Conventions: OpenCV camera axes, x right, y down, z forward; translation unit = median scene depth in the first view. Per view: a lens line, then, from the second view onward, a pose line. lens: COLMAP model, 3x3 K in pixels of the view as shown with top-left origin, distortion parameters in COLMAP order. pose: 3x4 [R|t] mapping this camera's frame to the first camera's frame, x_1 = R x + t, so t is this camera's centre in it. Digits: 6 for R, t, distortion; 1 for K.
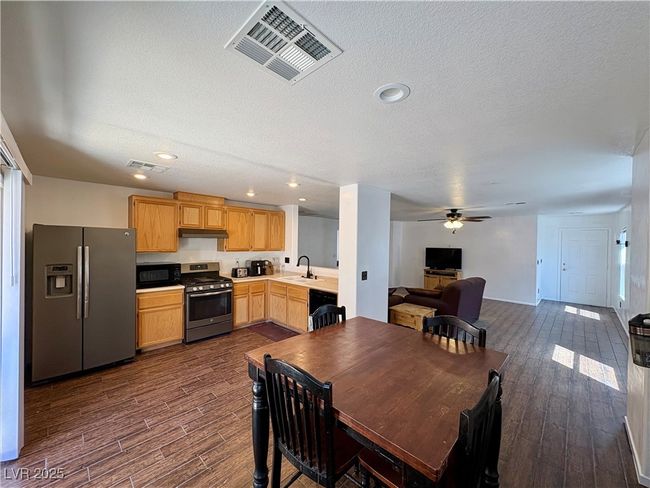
lens RADIAL K [[258.6, 0, 324.4], [0, 258.6, 244.8], [0, 0, 1]] dist [-0.004359, -0.000320]
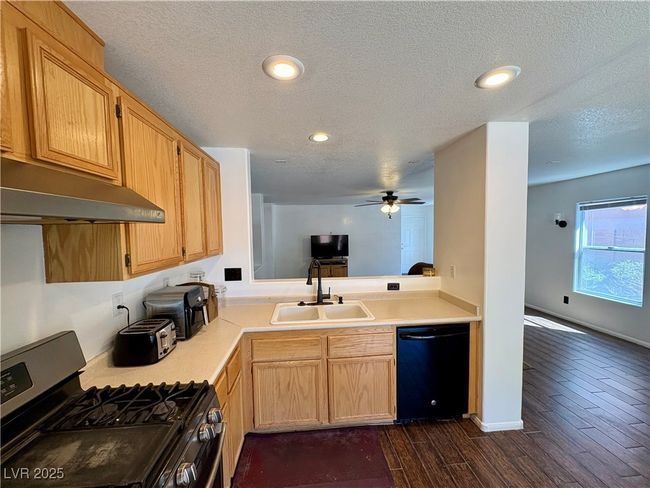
lens RADIAL K [[258.6, 0, 324.6], [0, 258.6, 244.8], [0, 0, 1]] dist [-0.004359, -0.000320]
pose [[0.653677, -0.067830, 0.753728, -0.366840], [0.035373, 0.997625, 0.059102, -0.012263], [-0.755947, -0.011972, 0.654523, 0.584371]]
